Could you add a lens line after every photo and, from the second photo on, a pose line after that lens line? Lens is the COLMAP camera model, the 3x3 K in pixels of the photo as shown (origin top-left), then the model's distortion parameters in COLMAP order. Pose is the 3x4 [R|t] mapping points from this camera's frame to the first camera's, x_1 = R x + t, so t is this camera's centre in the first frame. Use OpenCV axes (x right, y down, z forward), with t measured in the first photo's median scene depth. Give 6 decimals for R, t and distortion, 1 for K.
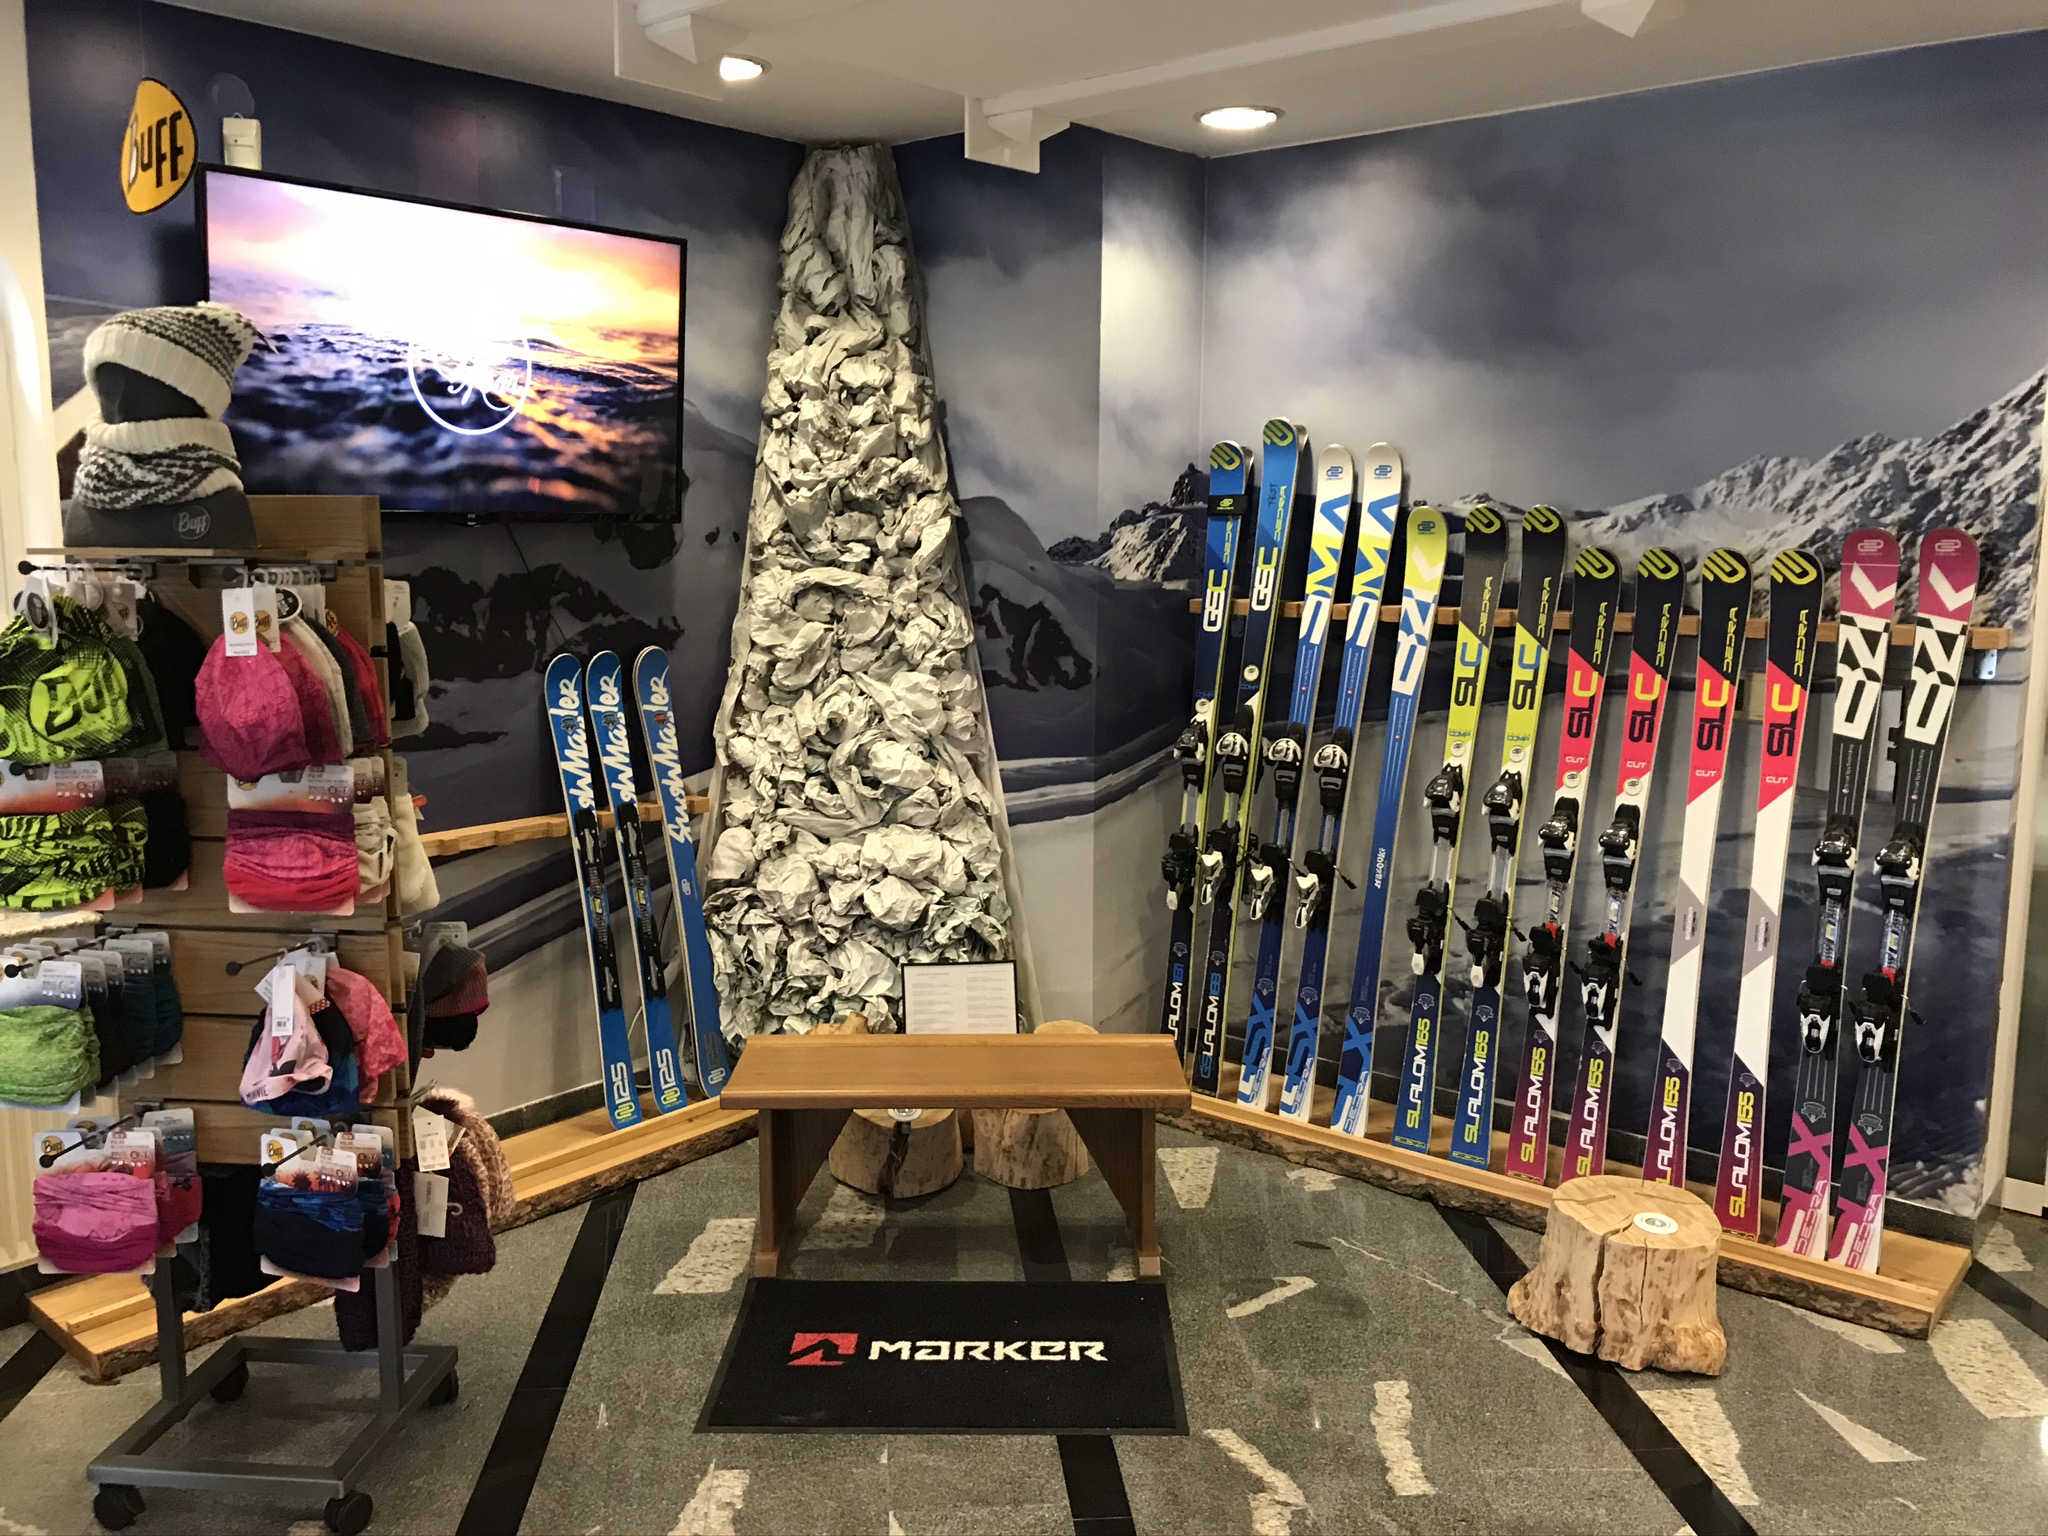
lens RADIAL K [[1683.7, 0, 1018.1], [0, 1683.7, 790.1], [0, 0, 1]] dist [0.014644, -0.064966]
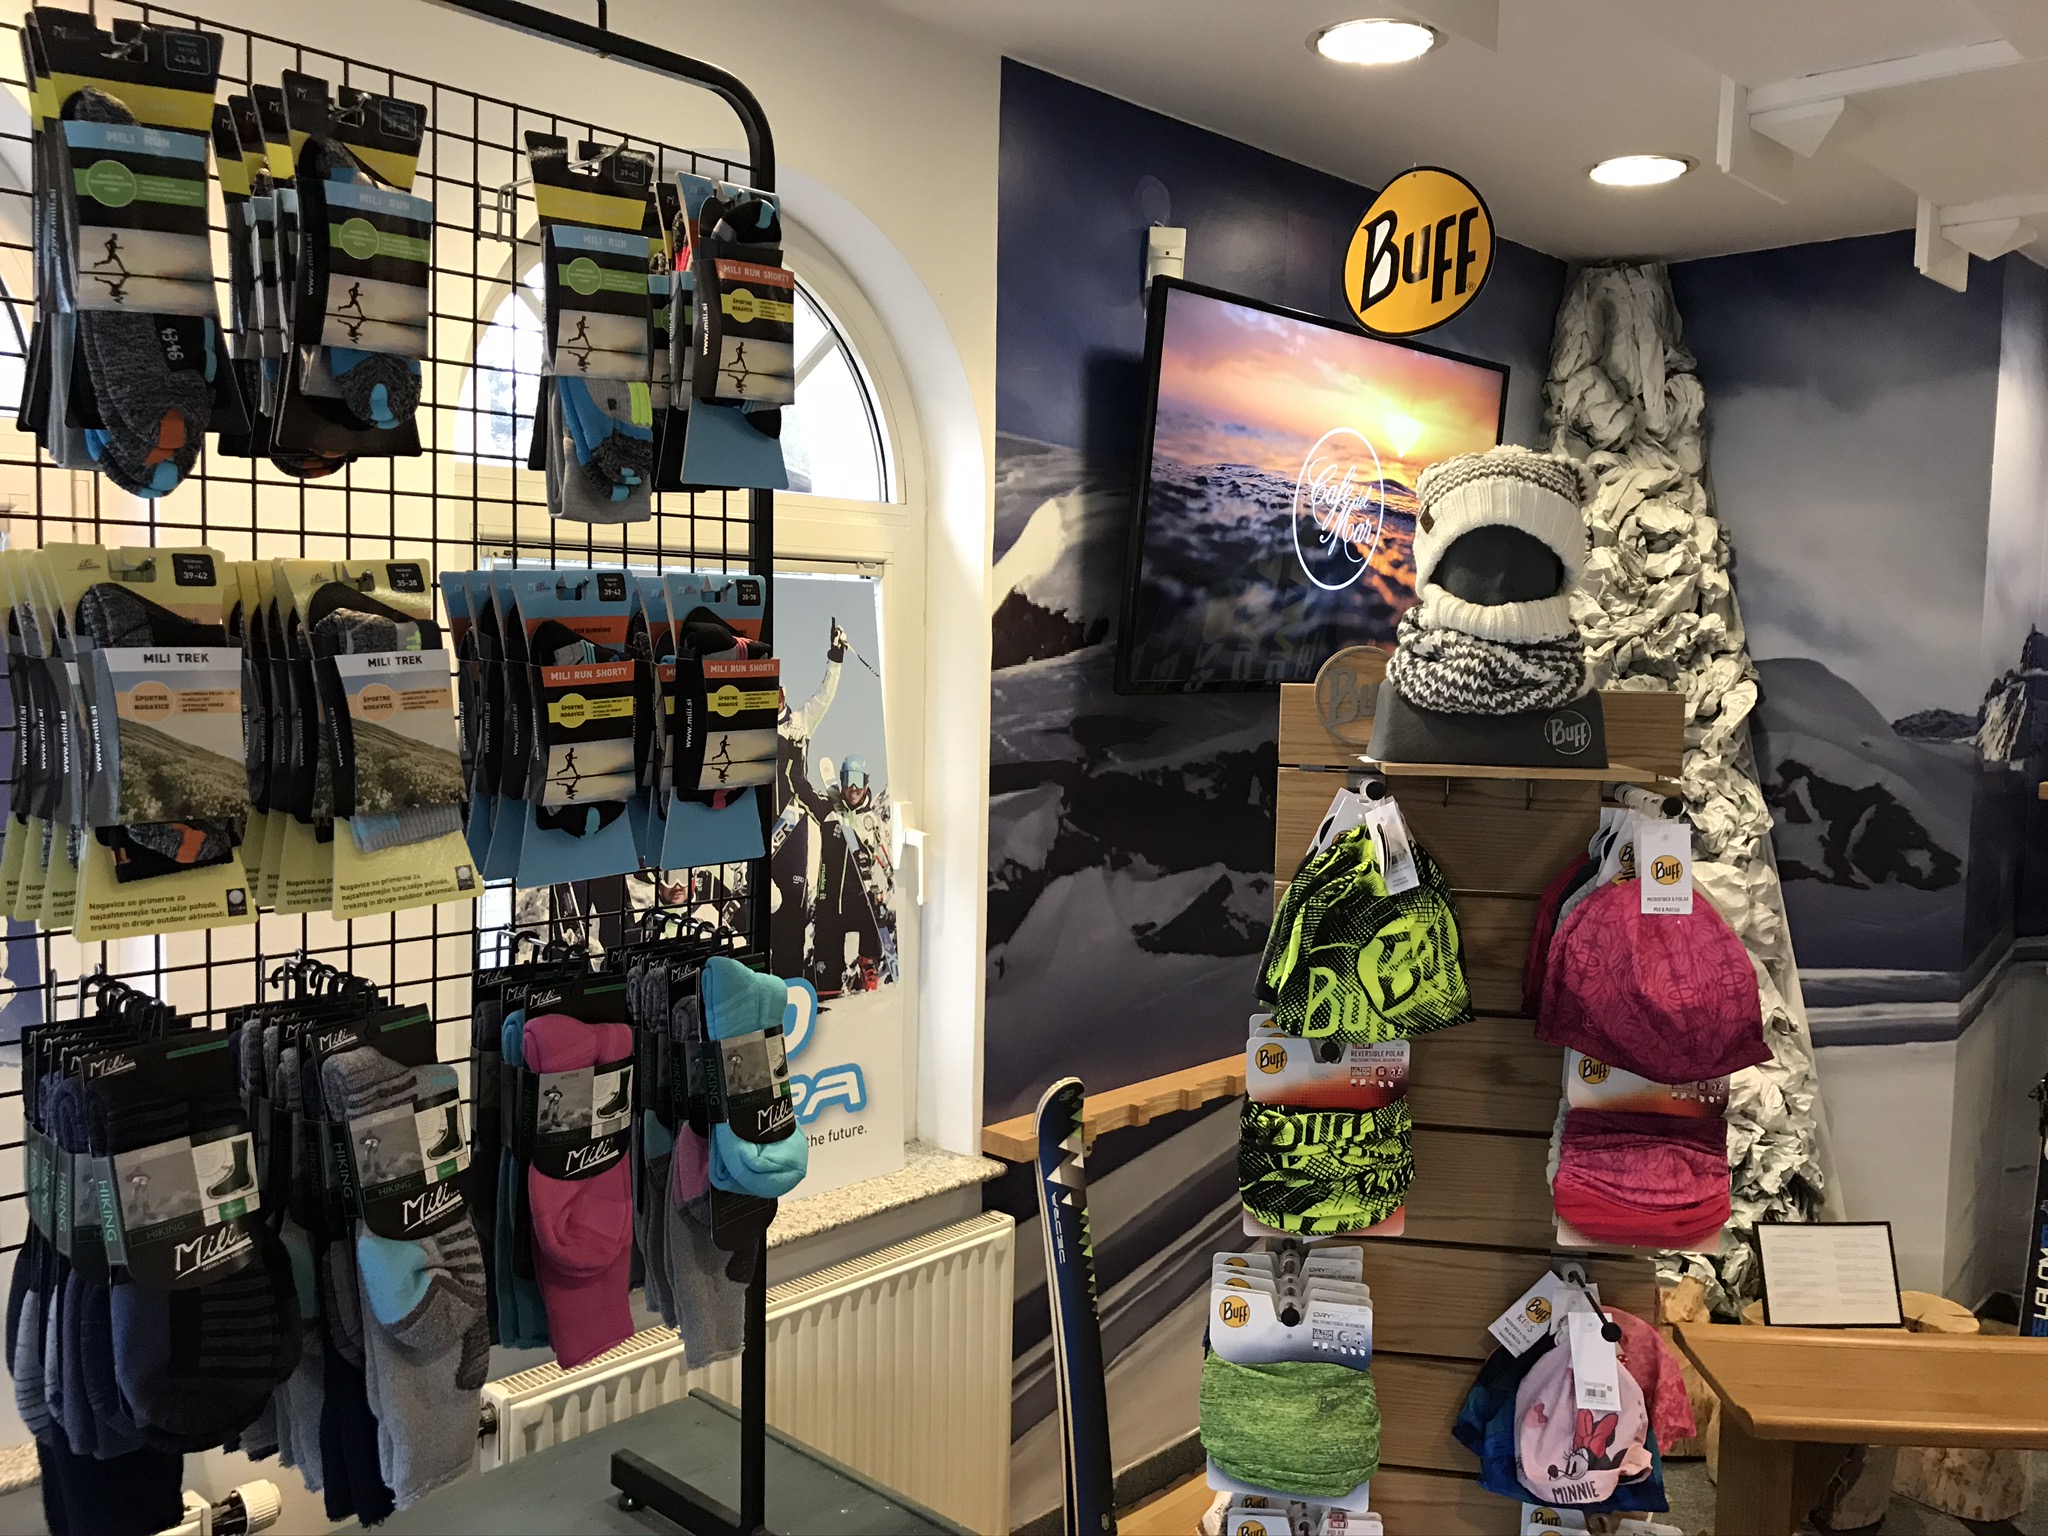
lens RADIAL K [[1683.7, 0, 947.0], [0, 1683.7, 764.0], [0, 0, 1]] dist [0.014644, -0.064966]
pose [[0.993484, 0.019856, -0.112232, -0.410085], [-0.029290, 0.996115, -0.083044, -0.044011], [0.110147, 0.085790, 0.990206, 0.129862]]
